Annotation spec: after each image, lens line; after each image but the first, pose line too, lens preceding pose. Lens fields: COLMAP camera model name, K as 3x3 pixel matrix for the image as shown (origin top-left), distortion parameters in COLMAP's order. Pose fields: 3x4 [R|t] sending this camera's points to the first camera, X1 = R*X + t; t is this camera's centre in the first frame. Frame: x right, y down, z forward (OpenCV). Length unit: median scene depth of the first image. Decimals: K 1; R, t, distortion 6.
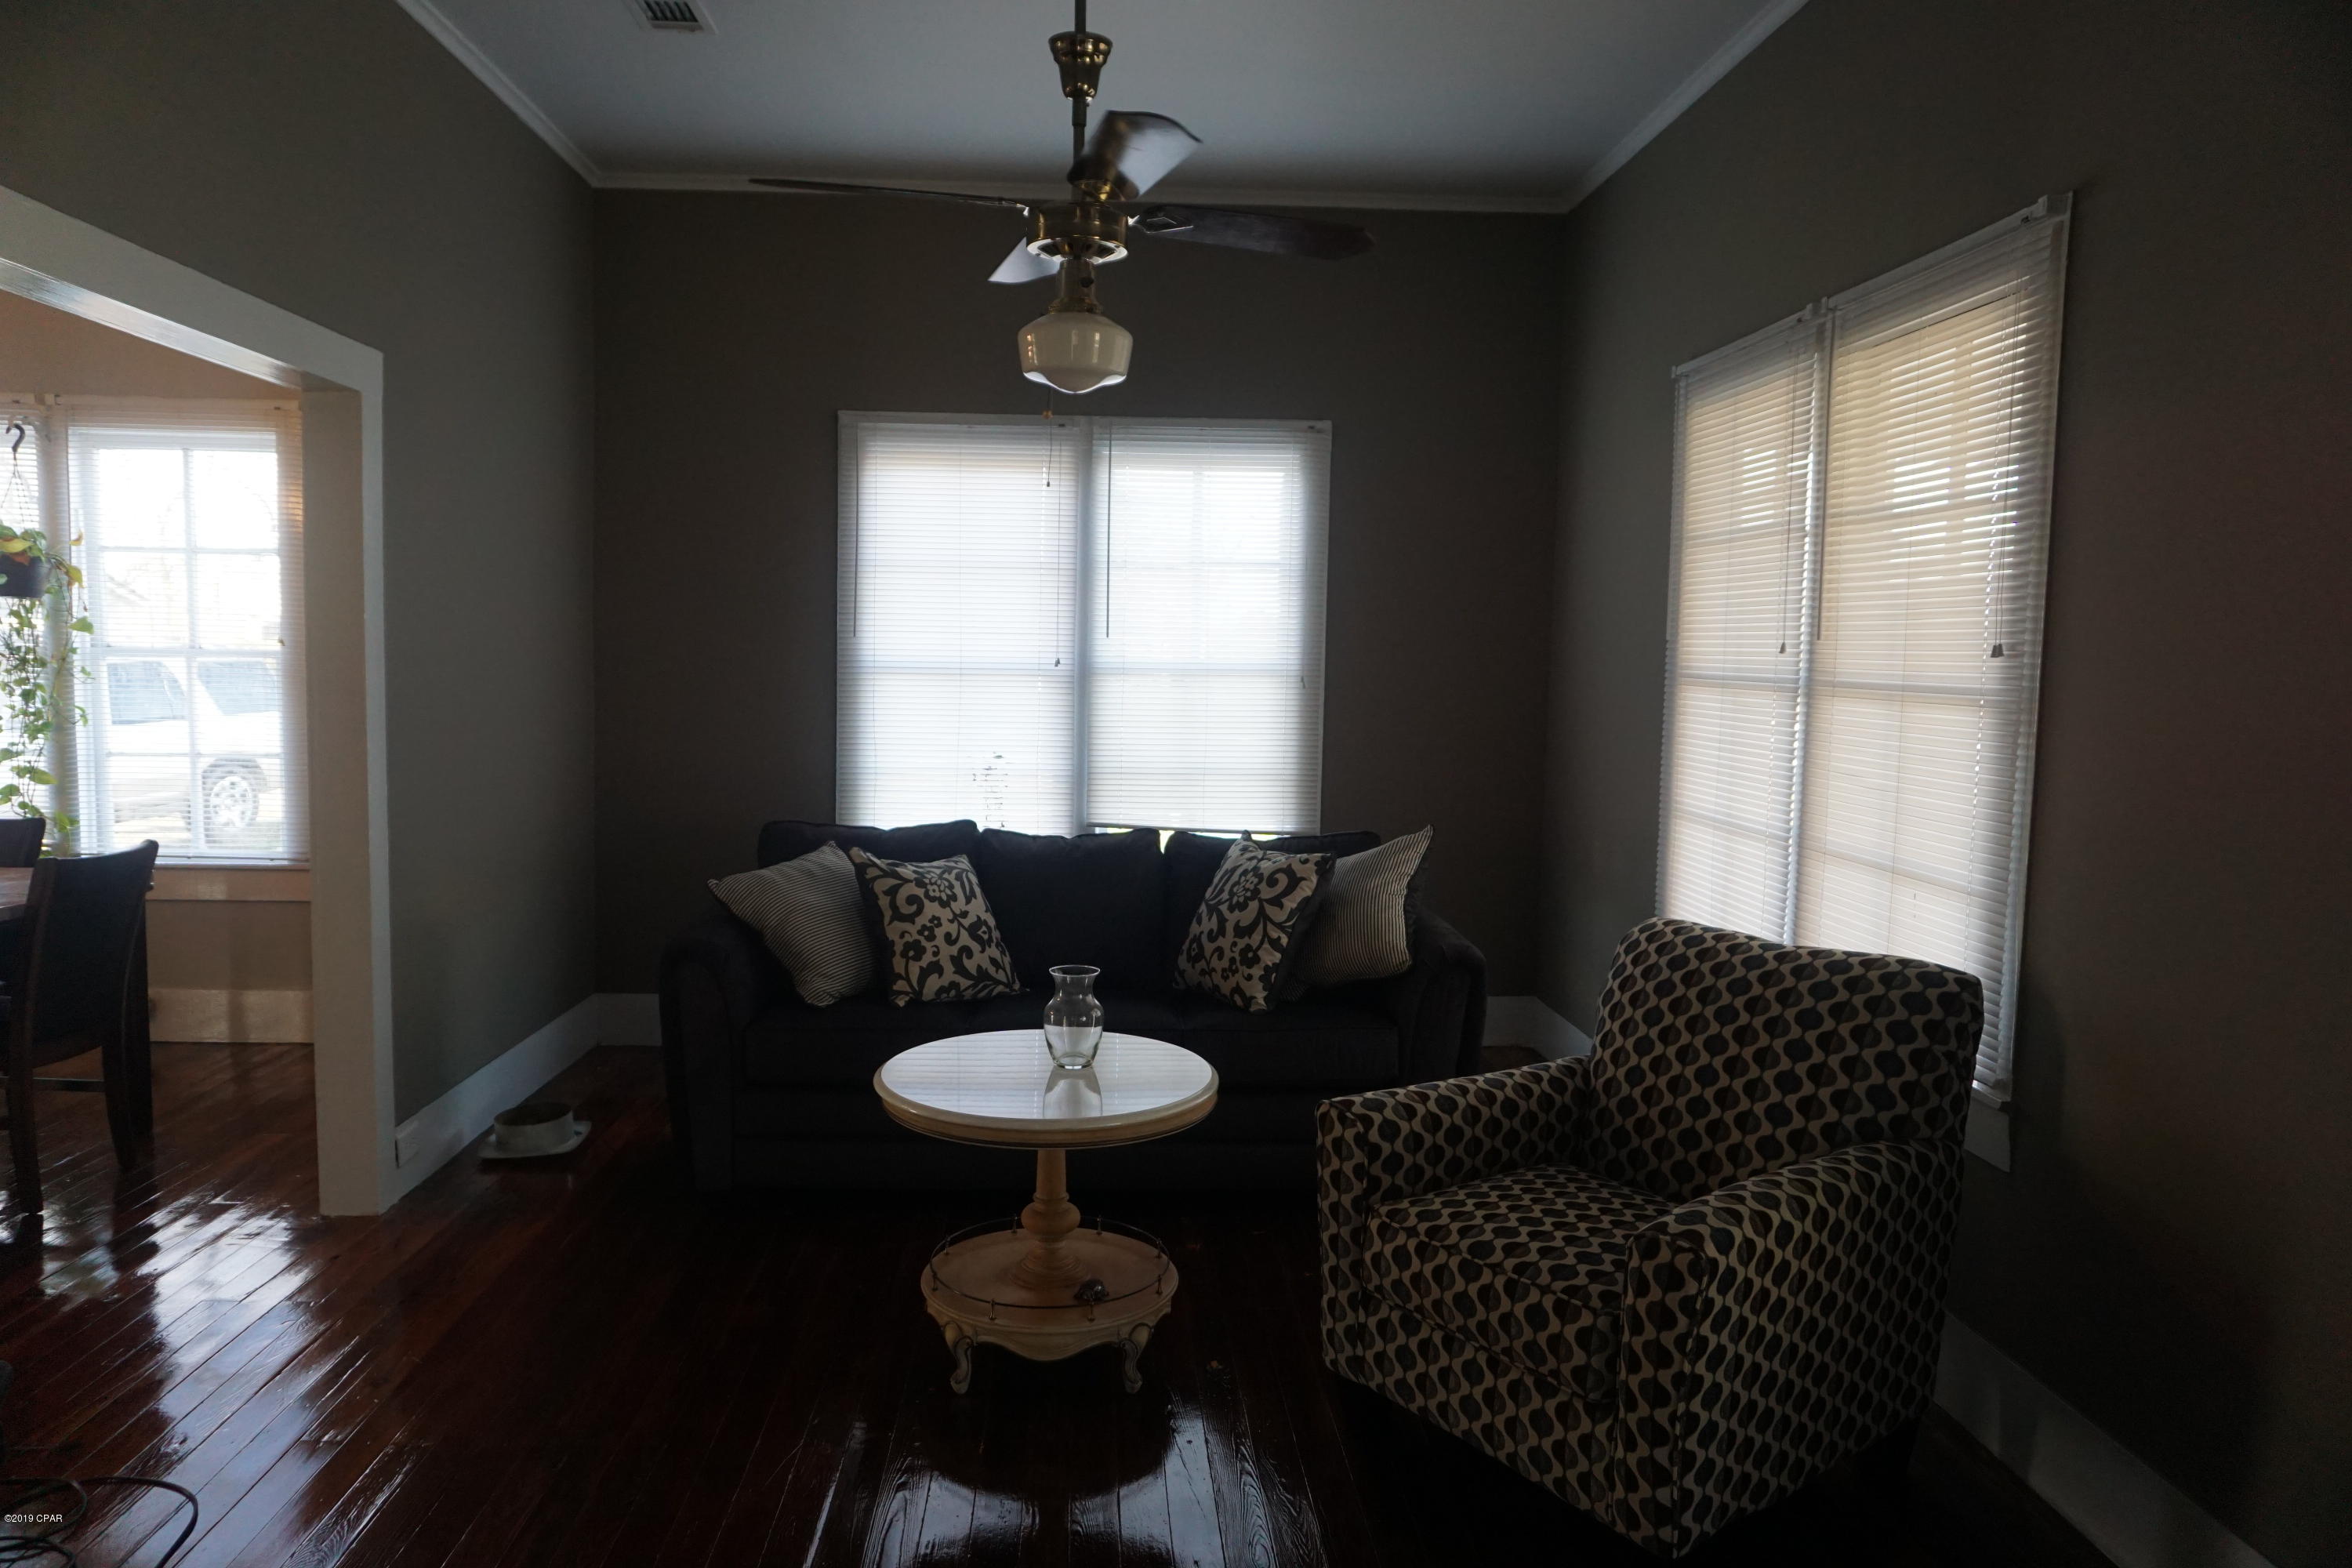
lens RADIAL K [[1576.3, 0, 1176.0], [0, 1576.3, 784.0], [0, 0, 1]] dist [-0.059007, 0.041503]
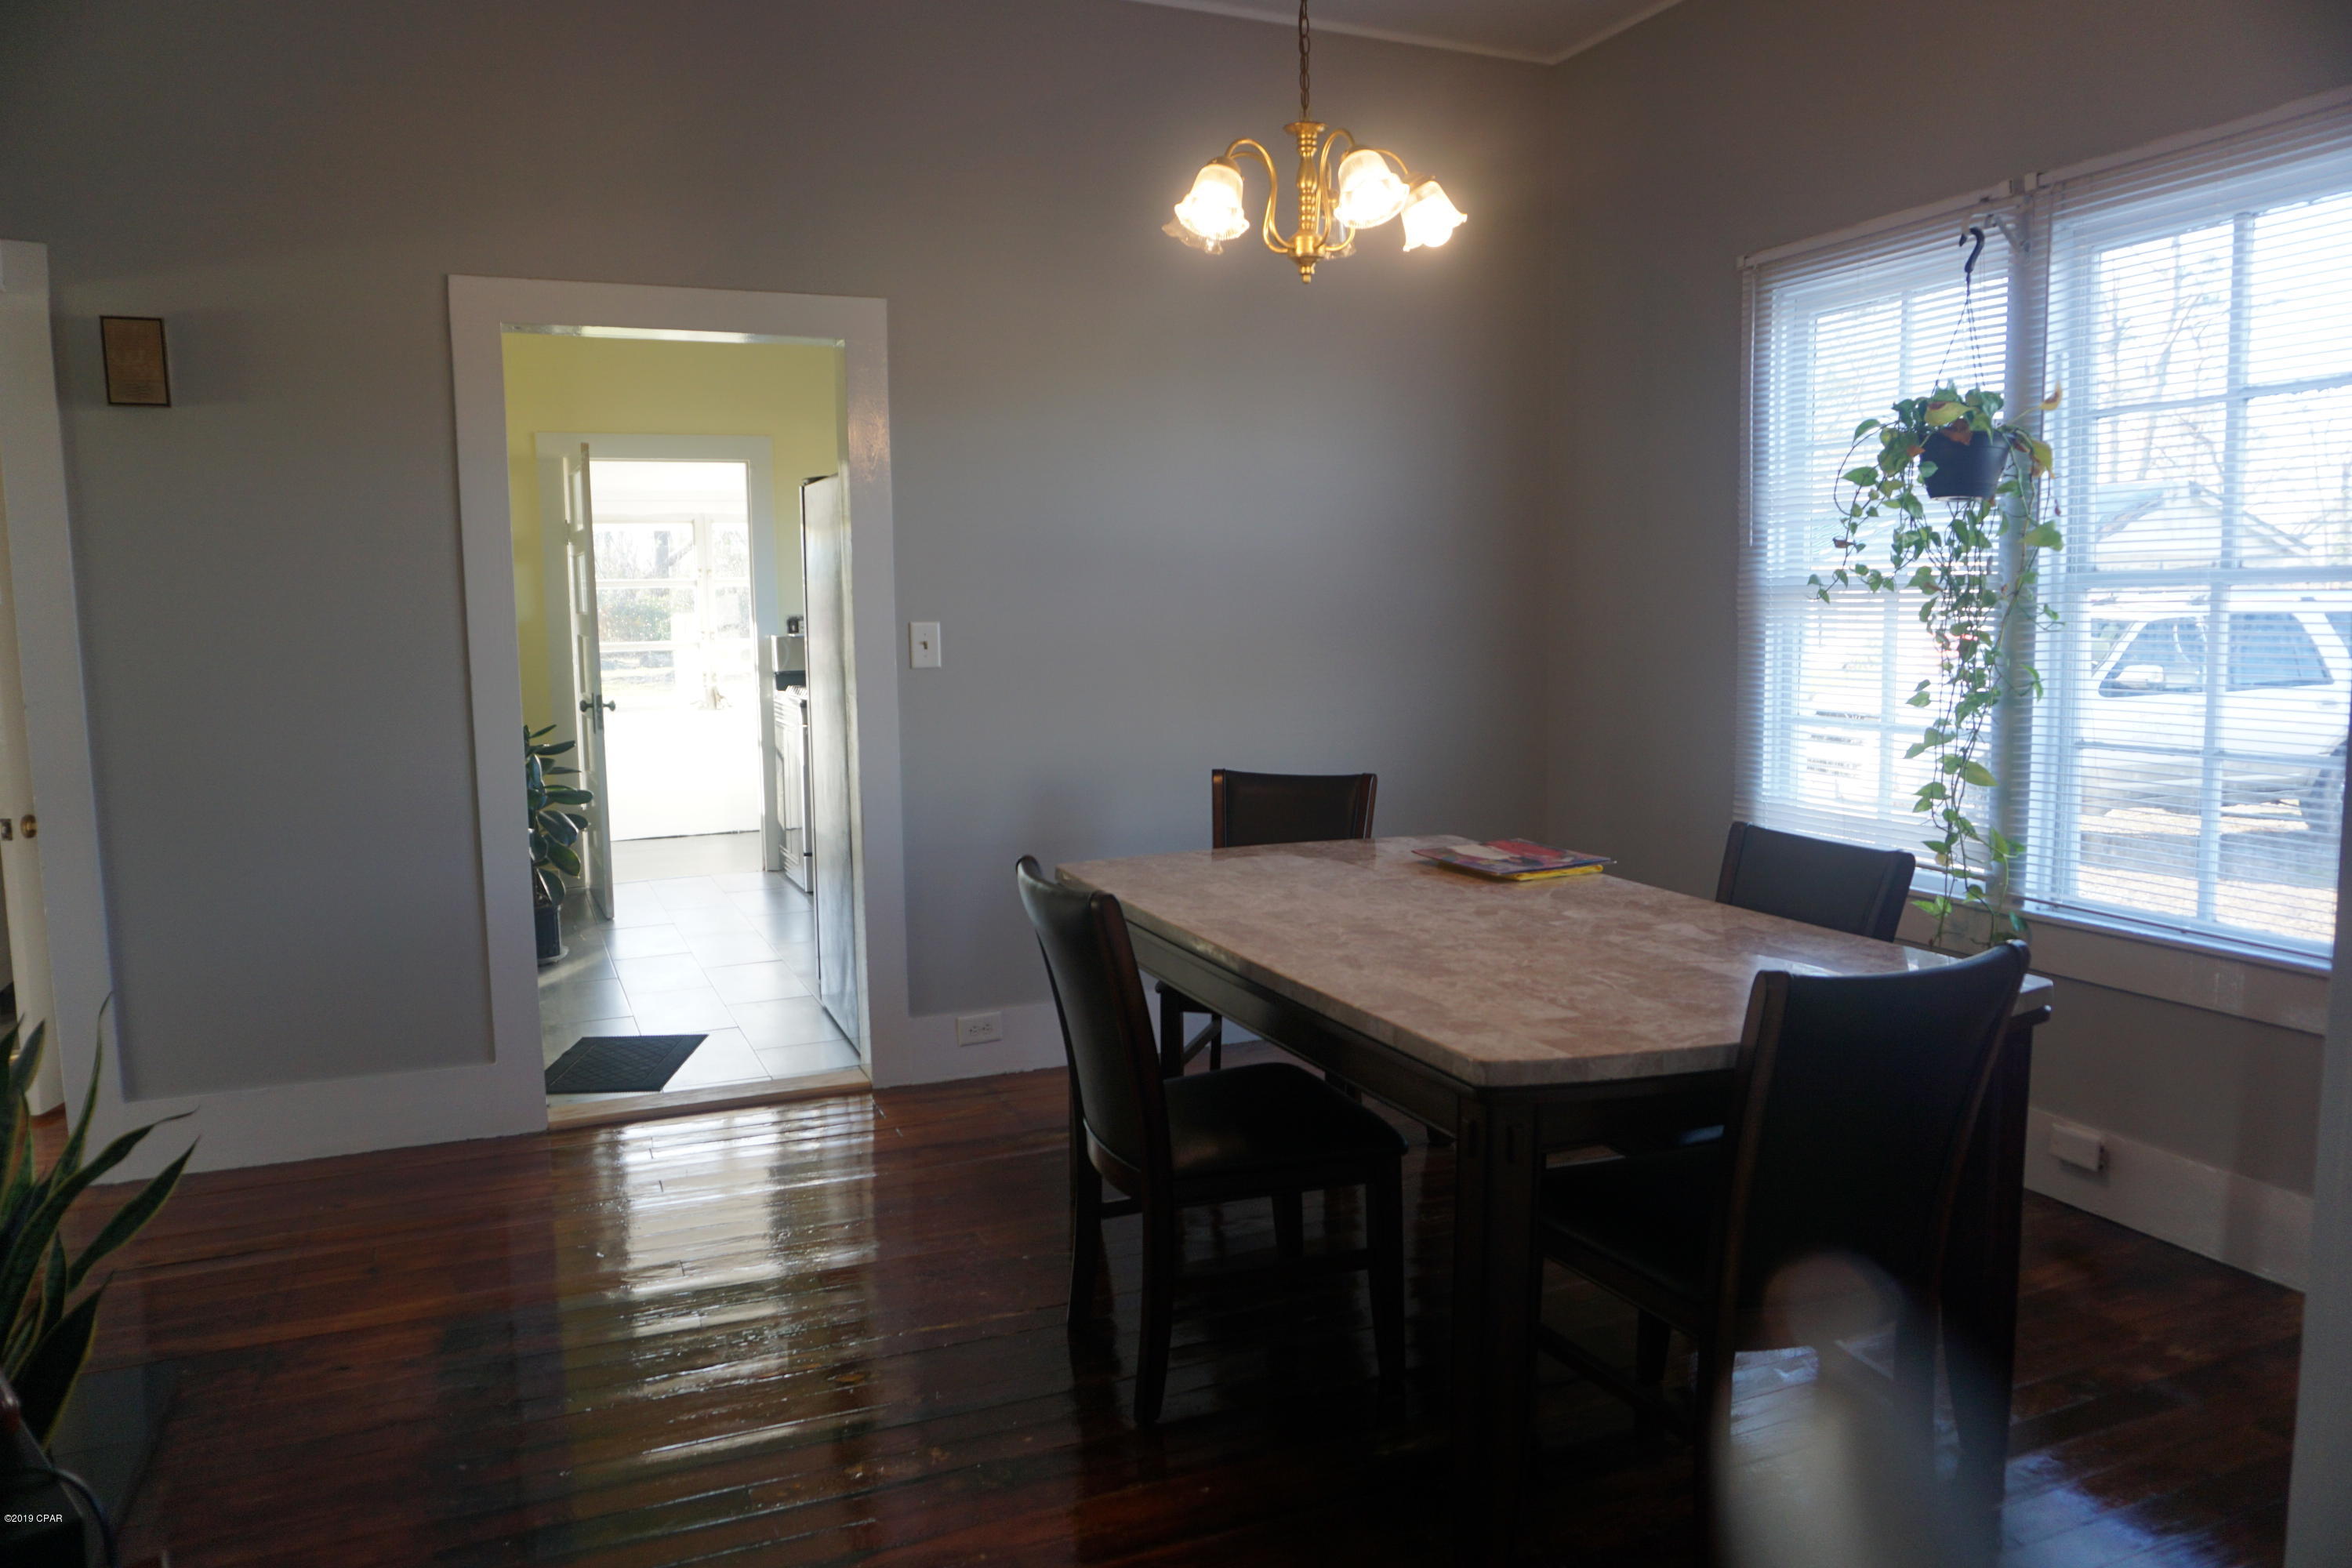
lens RADIAL K [[1576.3, 0, 1176.0], [0, 1576.3, 784.0], [0, 0, 1]] dist [-0.059007, 0.041503]
pose [[0.340291, 0.079378, -0.936964, -0.289579], [-0.054795, 0.996411, 0.064513, -0.030481], [0.938722, 0.029388, 0.343419, 0.569785]]
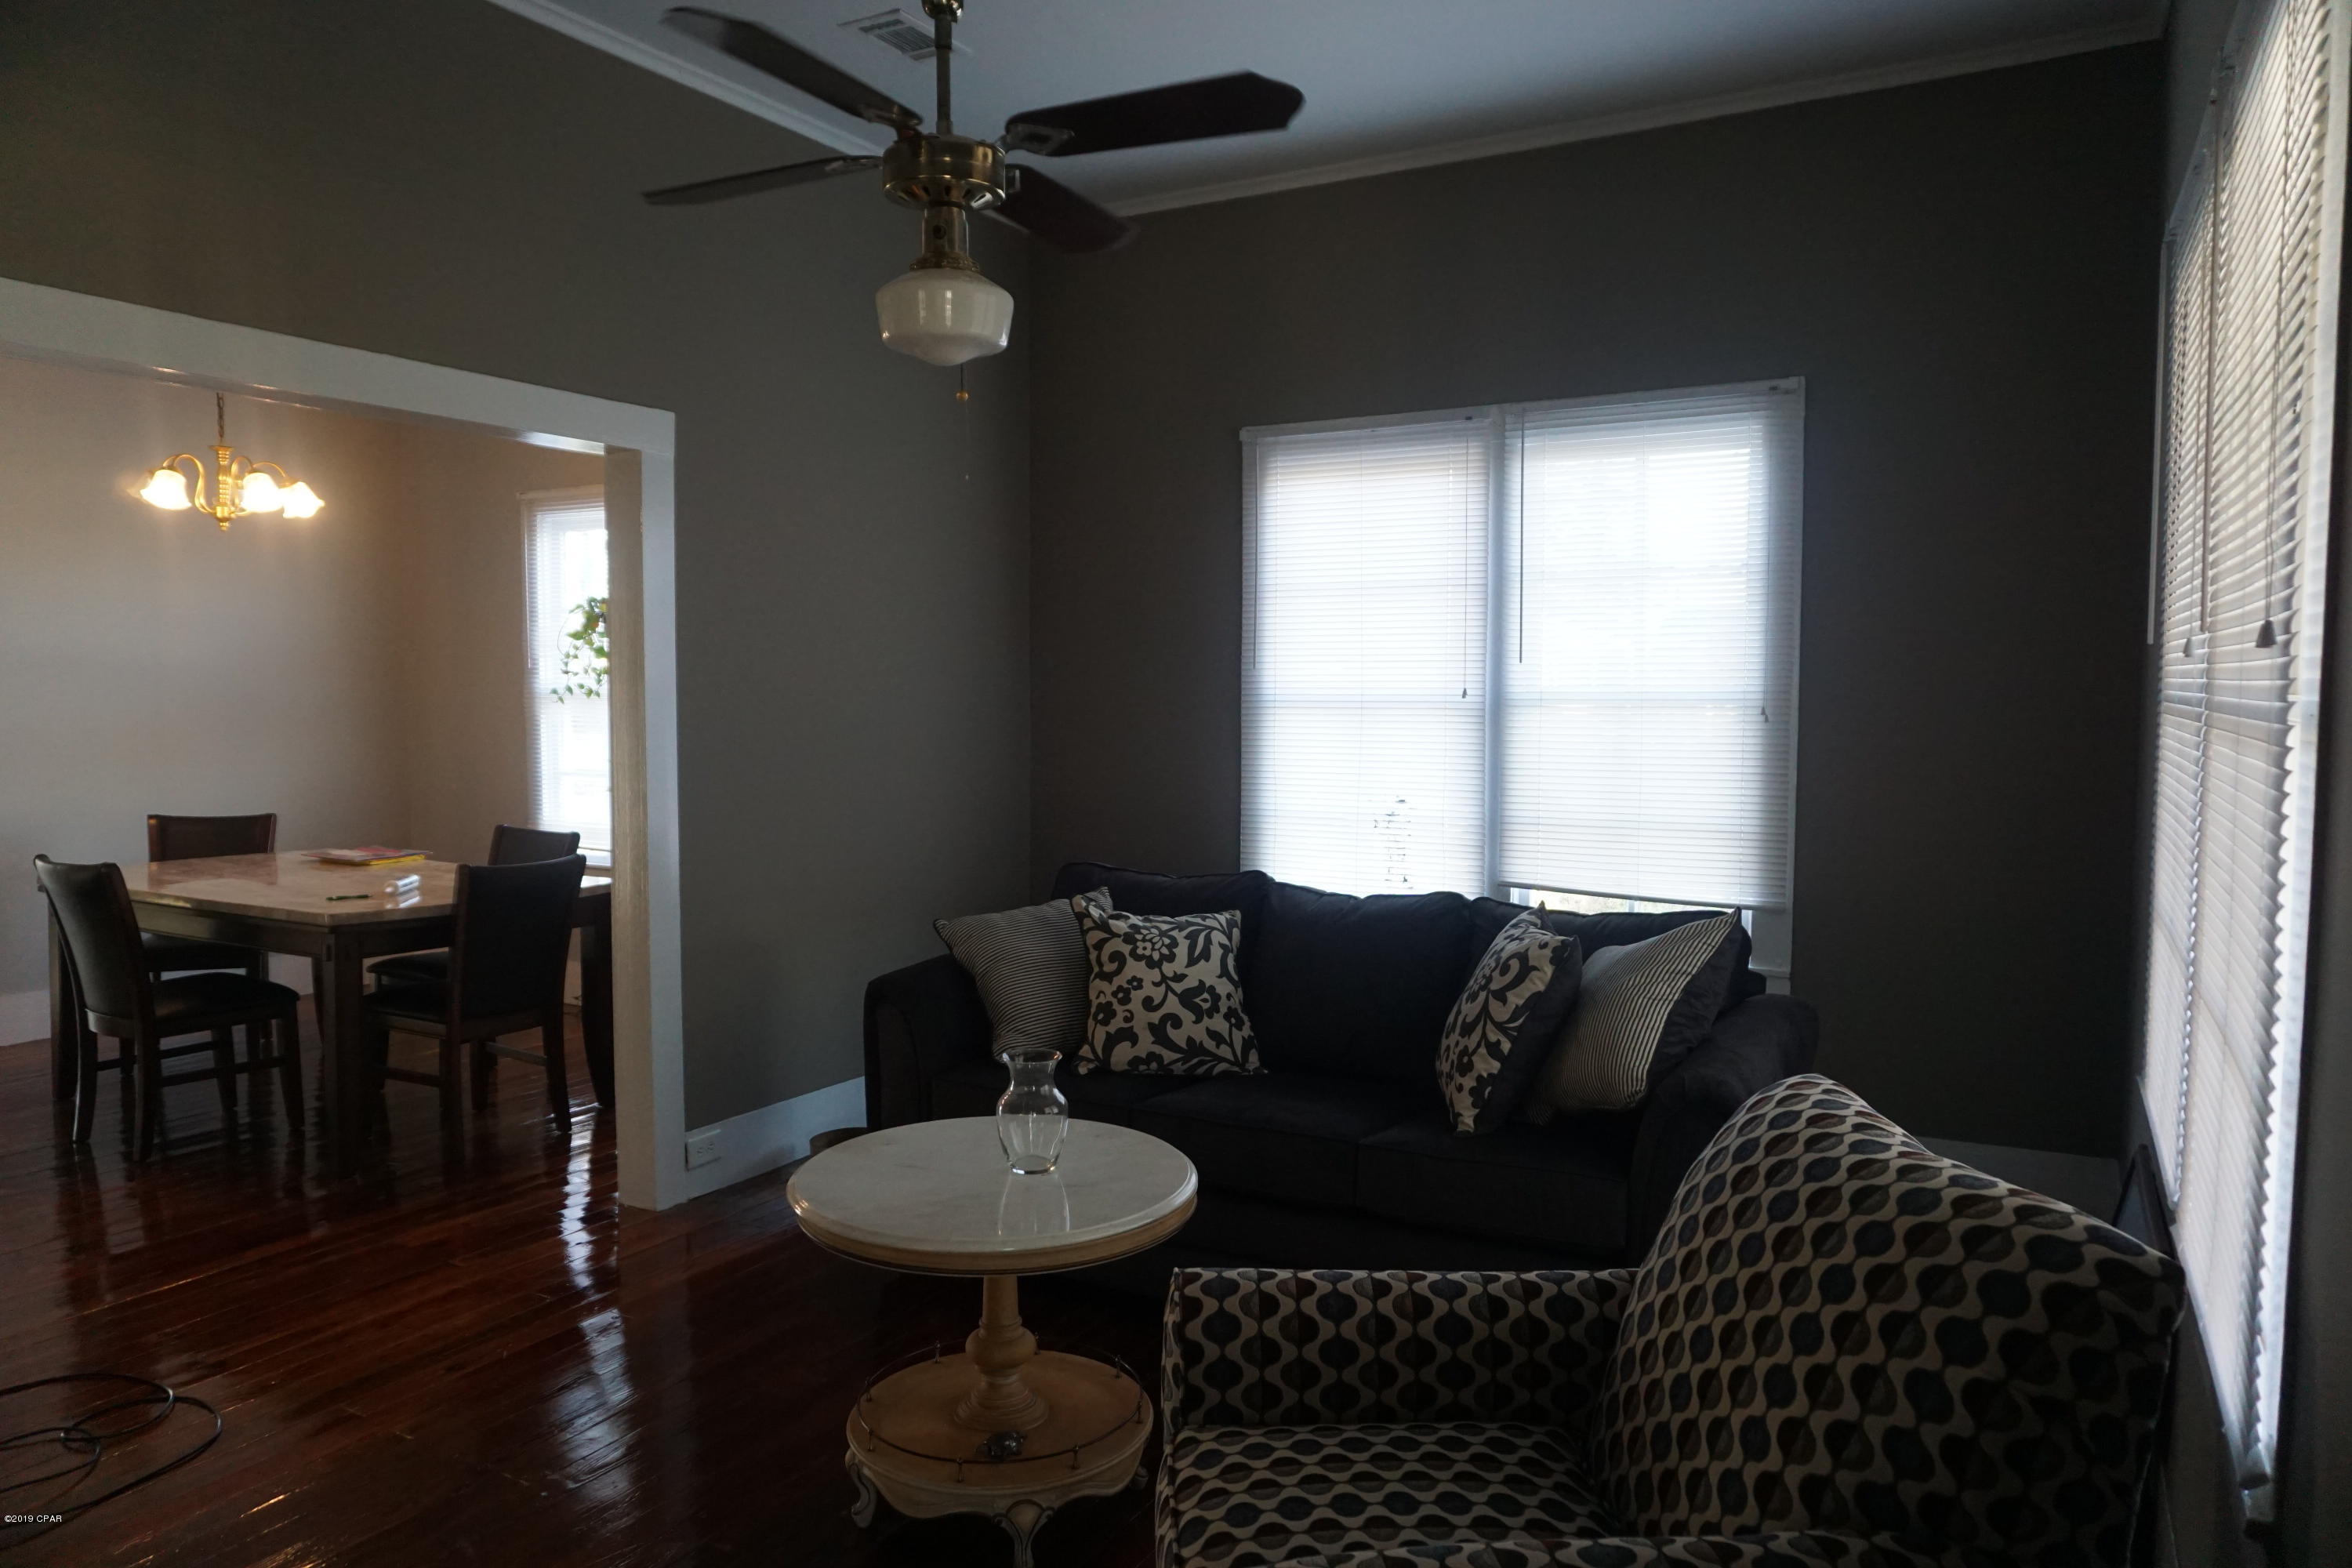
lens RADIAL K [[1576.3, 0, 1176.0], [0, 1576.3, 784.0], [0, 0, 1]] dist [-0.059007, 0.041503]
pose [[0.839450, 0.017823, -0.543144, 0.340538], [-0.031839, 0.999358, -0.016415, -0.011130], [0.542503, 0.031073, 0.839479, 0.254053]]
